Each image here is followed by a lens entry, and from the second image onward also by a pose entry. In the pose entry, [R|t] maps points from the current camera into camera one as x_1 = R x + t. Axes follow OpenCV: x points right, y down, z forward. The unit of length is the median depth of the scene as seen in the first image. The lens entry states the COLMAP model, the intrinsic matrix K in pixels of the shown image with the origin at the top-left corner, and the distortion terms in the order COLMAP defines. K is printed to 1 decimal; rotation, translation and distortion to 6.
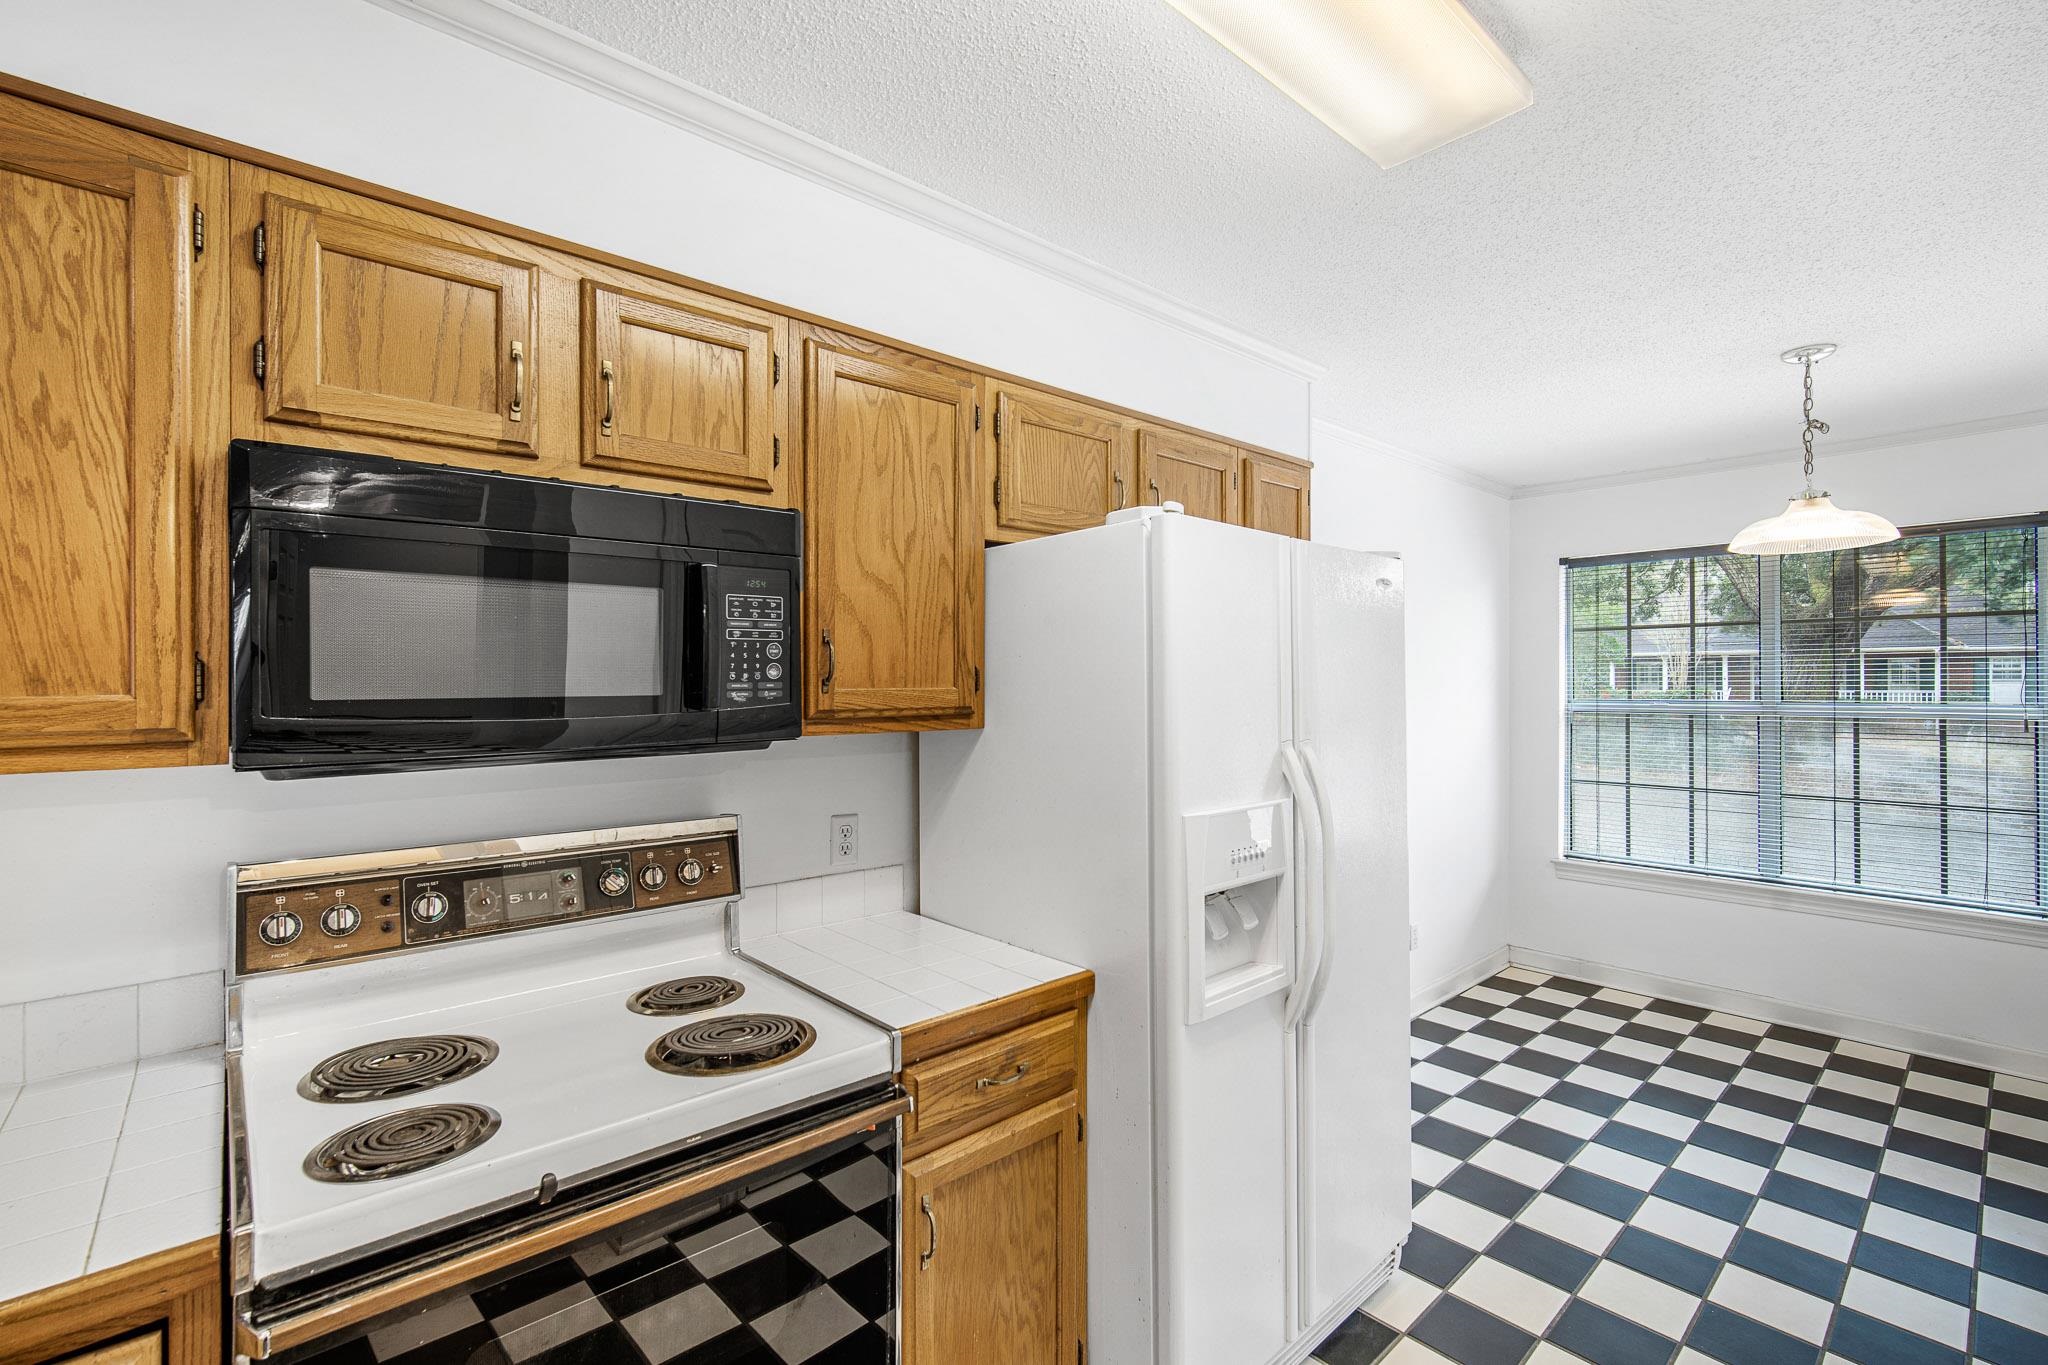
lens RADIAL K [[910.0, 0, 1027.7], [0, 910.0, 674.7], [0, 0, 1]] dist [0.000054, 0.001157]
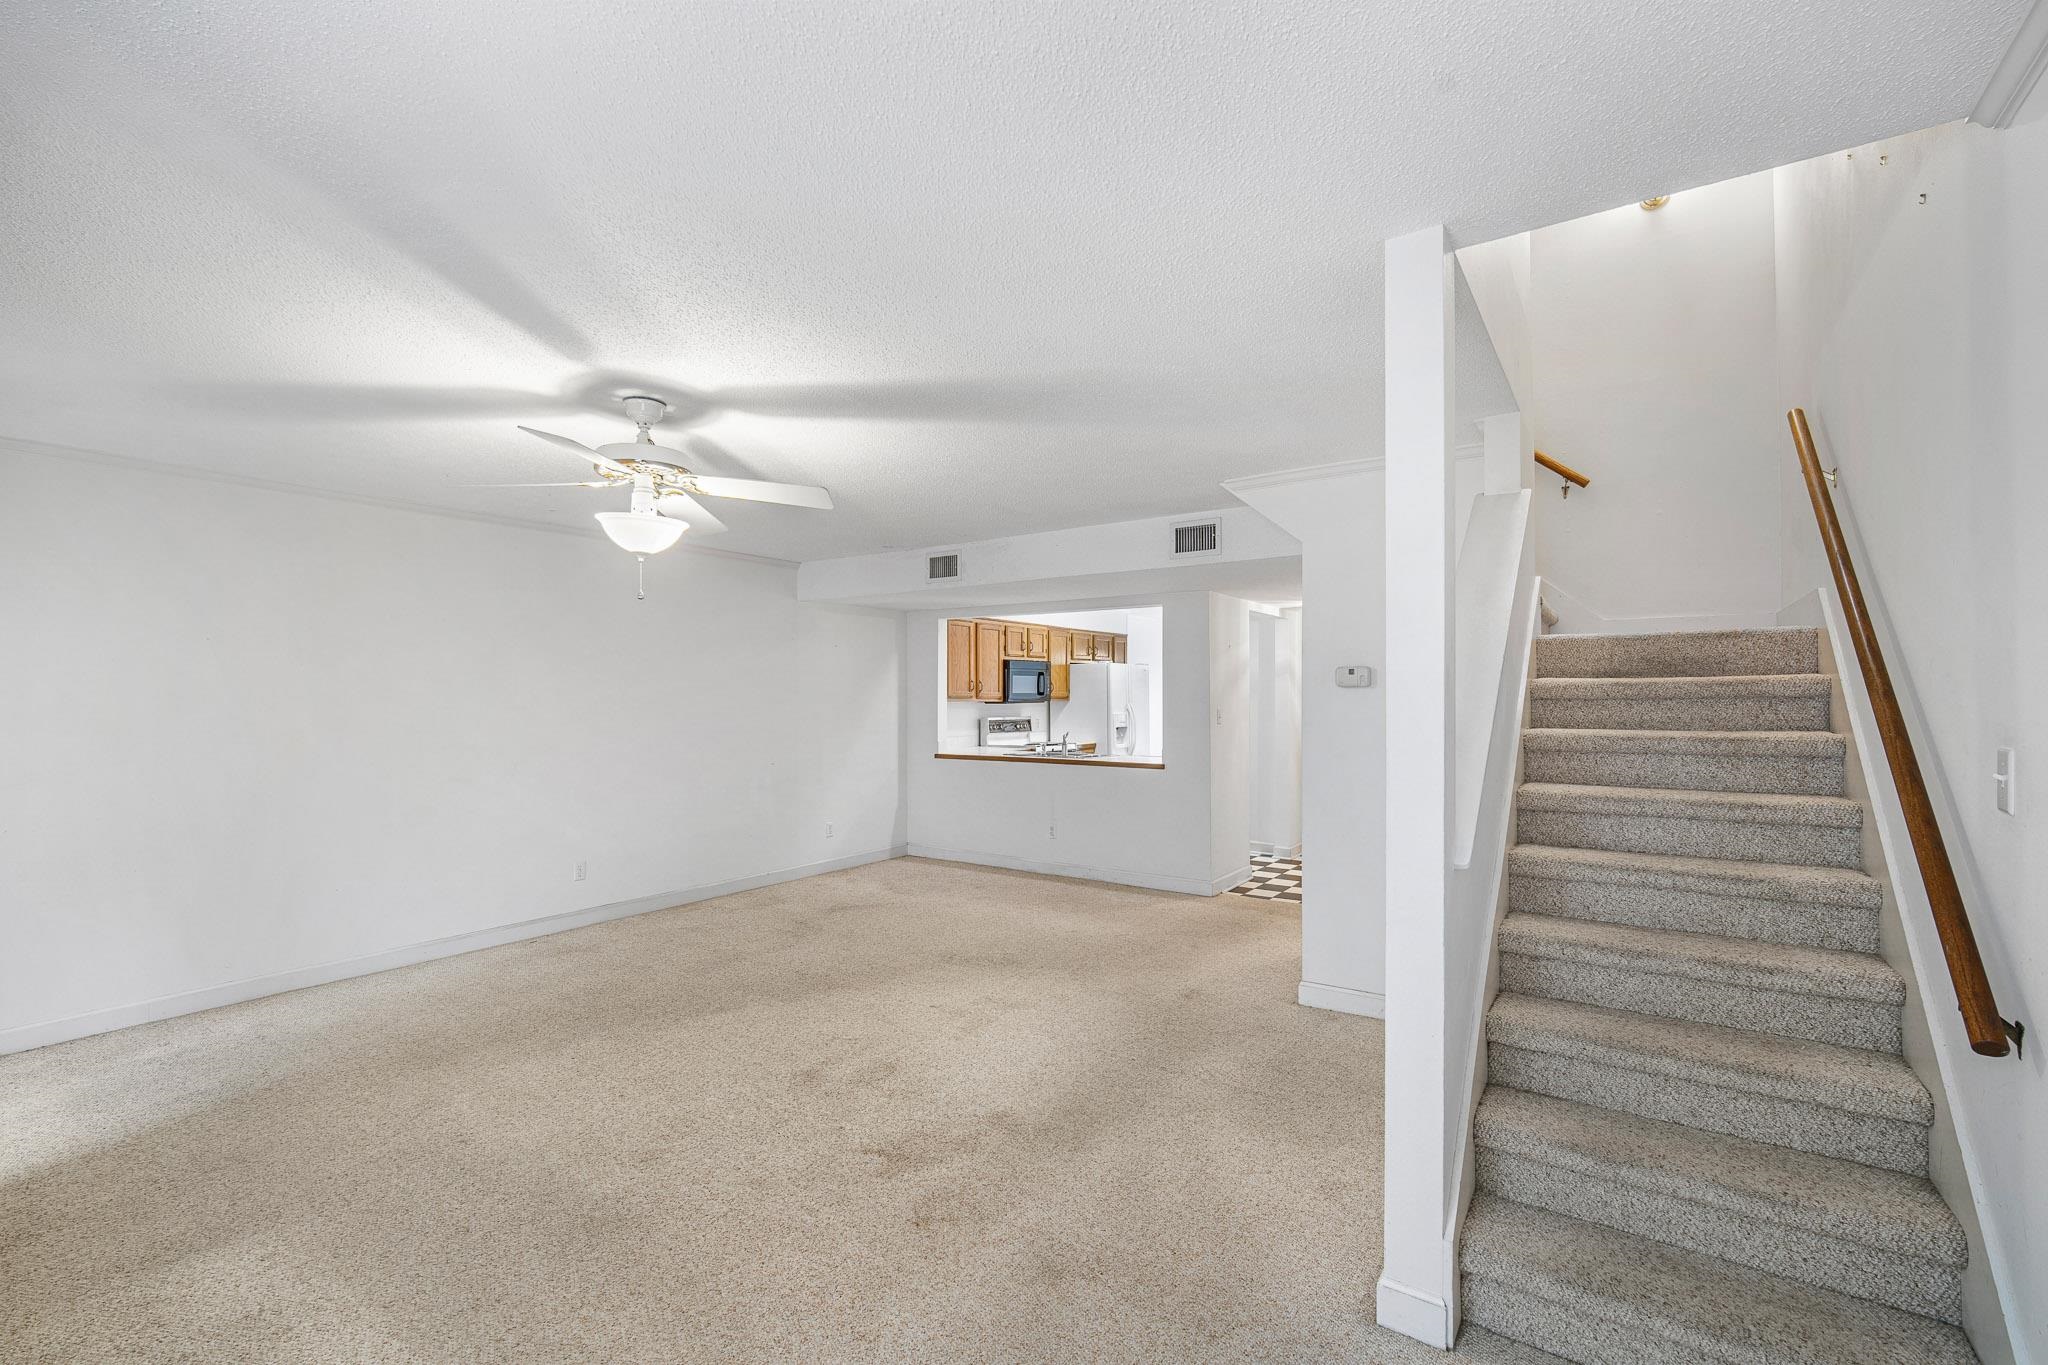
lens RADIAL K [[910.0, 0, 1019.5], [0, 910.0, 684.3], [0, 0, 1]] dist [0.000054, 0.001157]
pose [[0.971822, 0.024379, 0.234452, -1.626006], [-0.024987, 0.999688, -0.000378, -0.026523], [-0.234388, -0.005491, 0.972128, -4.153680]]
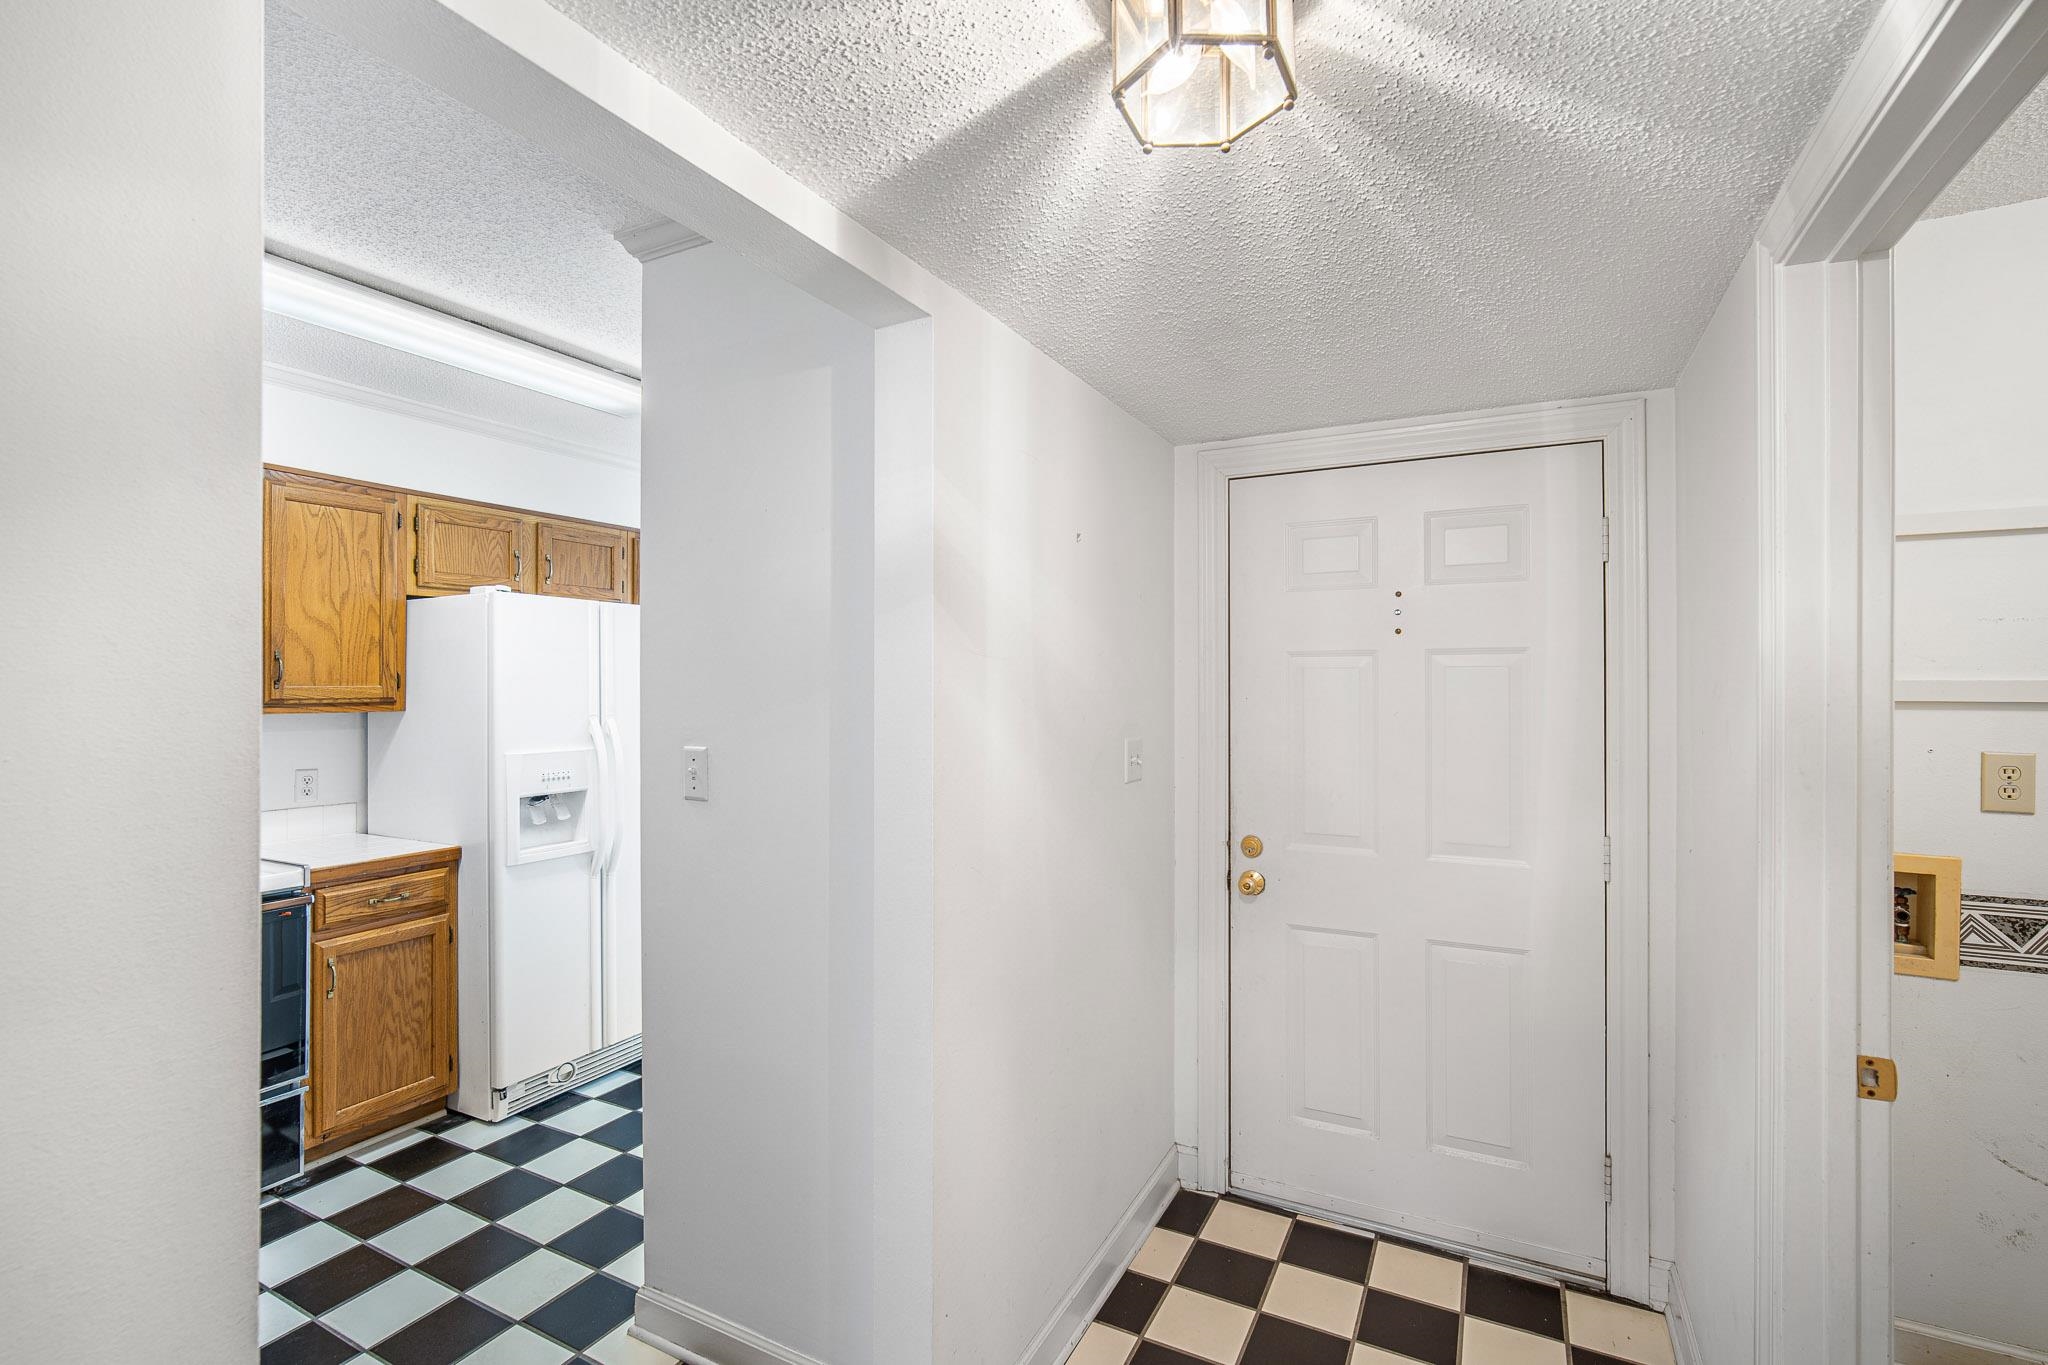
lens RADIAL K [[910.0, 0, 995.7], [0, 910.0, 672.5], [0, 0, 1]] dist [0.000054, 0.001157]
pose [[0.938251, 0.003359, 0.345940, 0.409981], [-0.002222, 0.999991, -0.003684, -0.006500], [-0.345949, 0.002688, 0.938250, -0.963939]]
